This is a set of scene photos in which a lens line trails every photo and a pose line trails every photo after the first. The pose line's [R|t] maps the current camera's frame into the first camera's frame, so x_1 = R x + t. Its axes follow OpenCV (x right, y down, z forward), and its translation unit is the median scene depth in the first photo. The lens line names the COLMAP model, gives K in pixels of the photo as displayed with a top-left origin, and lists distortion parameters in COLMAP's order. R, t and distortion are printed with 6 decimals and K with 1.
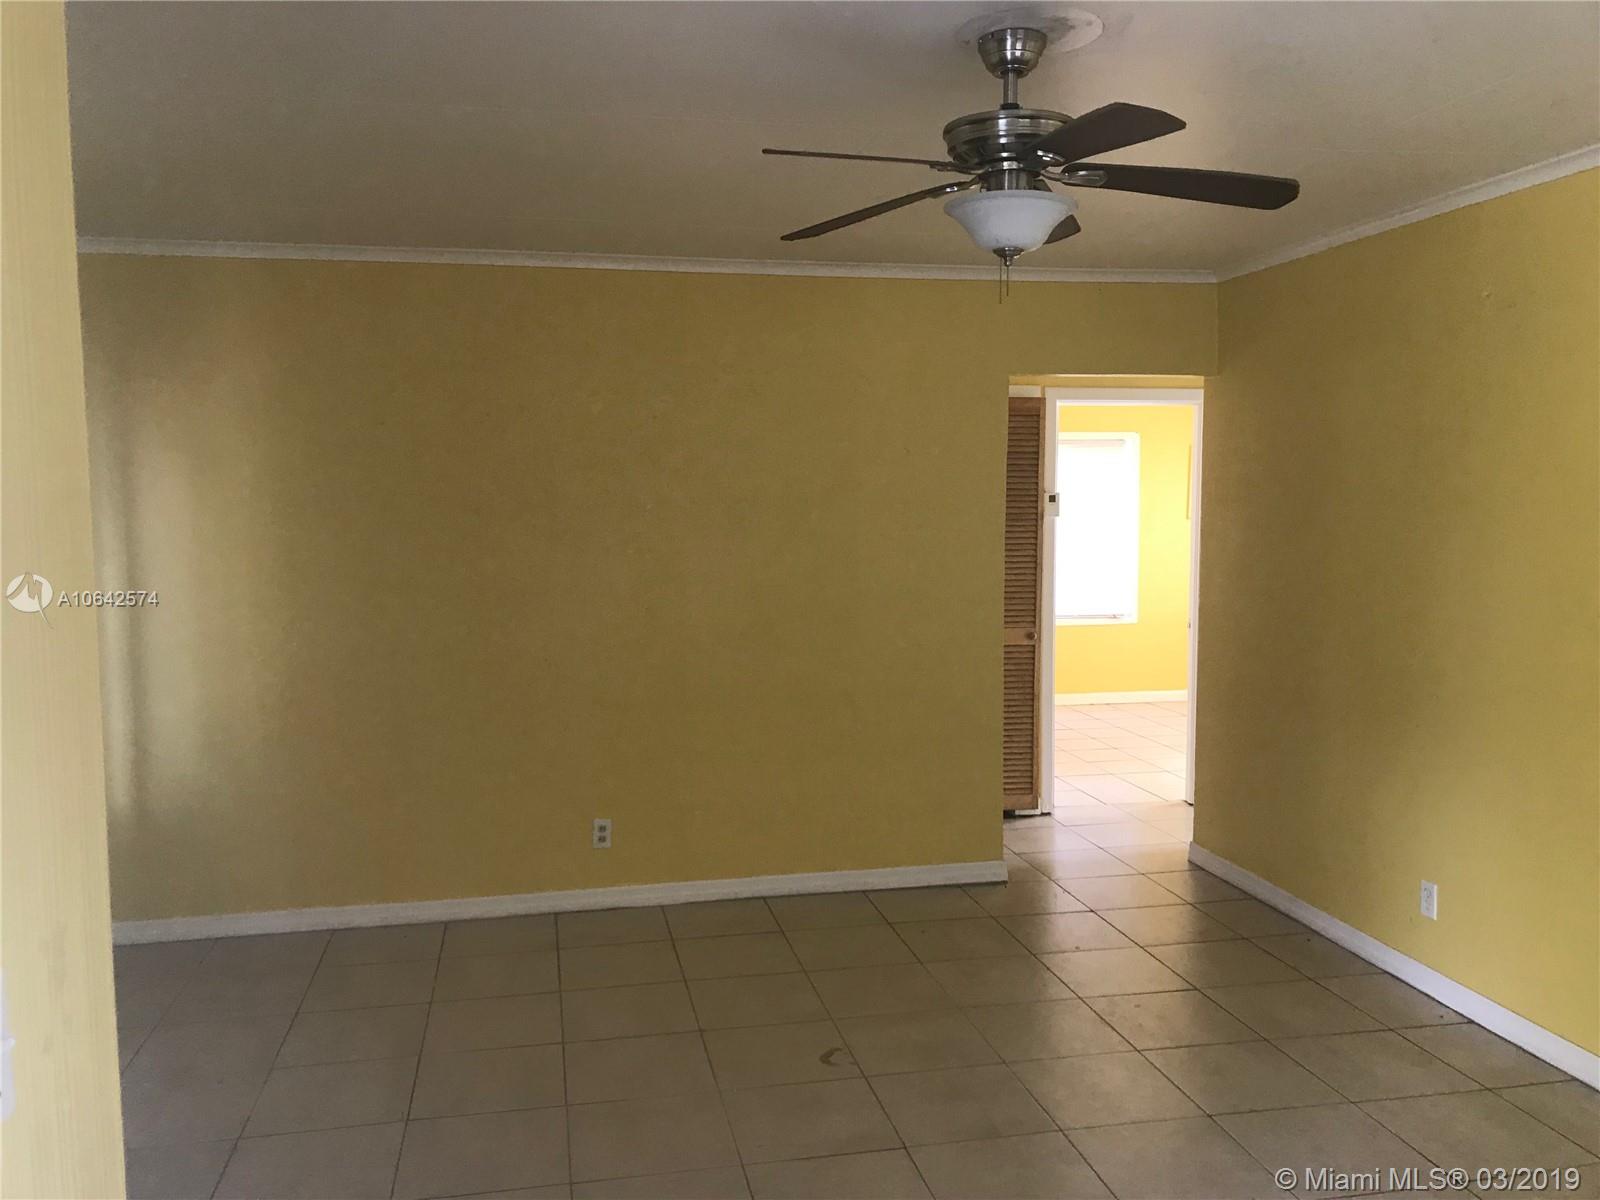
lens RADIAL K [[1297.8, 0, 801.5], [0, 1297.8, 599.1], [0, 0, 1]] dist [0.007308, 0.001877]
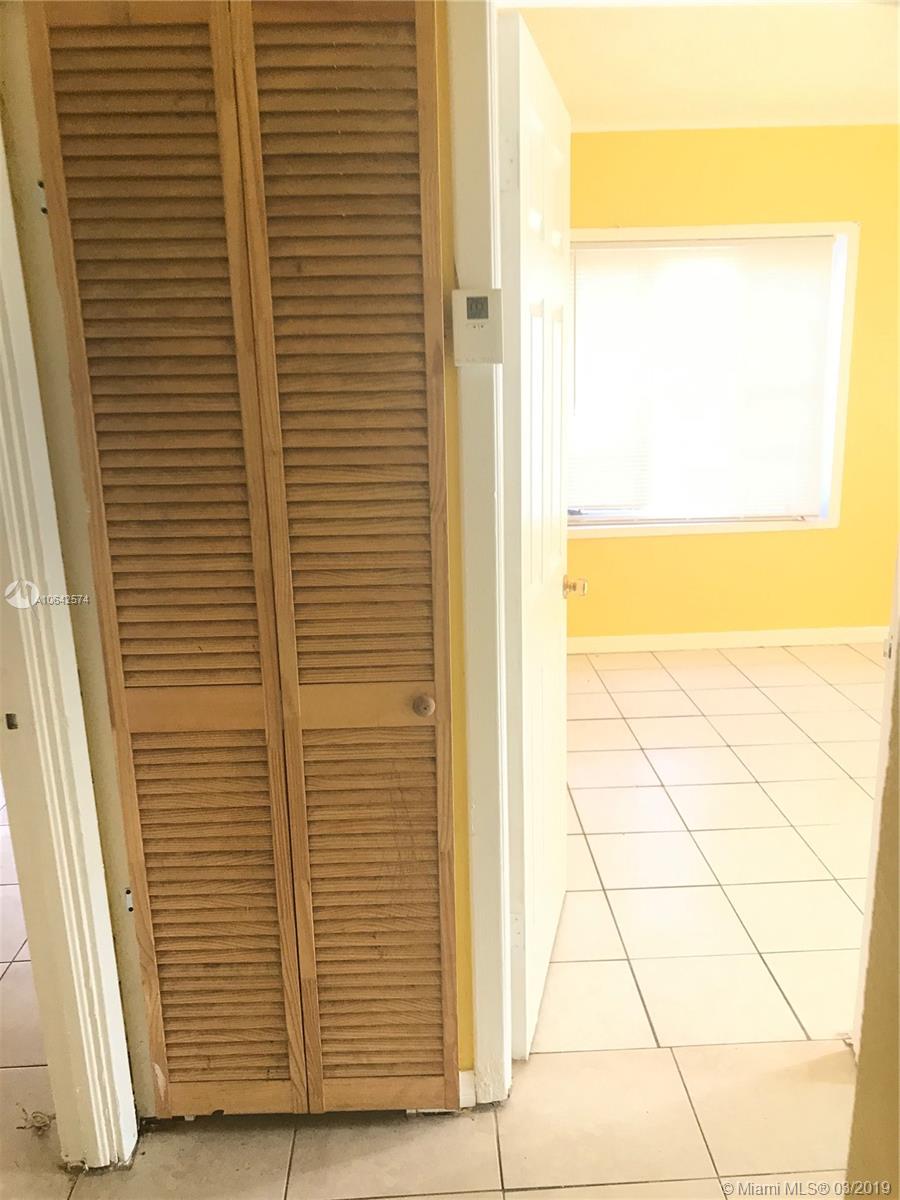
lens RADIAL K [[973.3, 0, 449.0], [0, 973.3, 603.6], [0, 0, 1]] dist [0.007308, 0.001877]
pose [[0.985738, 0.027889, -0.165959, 0.228451], [0.001031, 0.985153, 0.171675, -0.045608], [0.168283, -0.169398, 0.971074, 0.743328]]
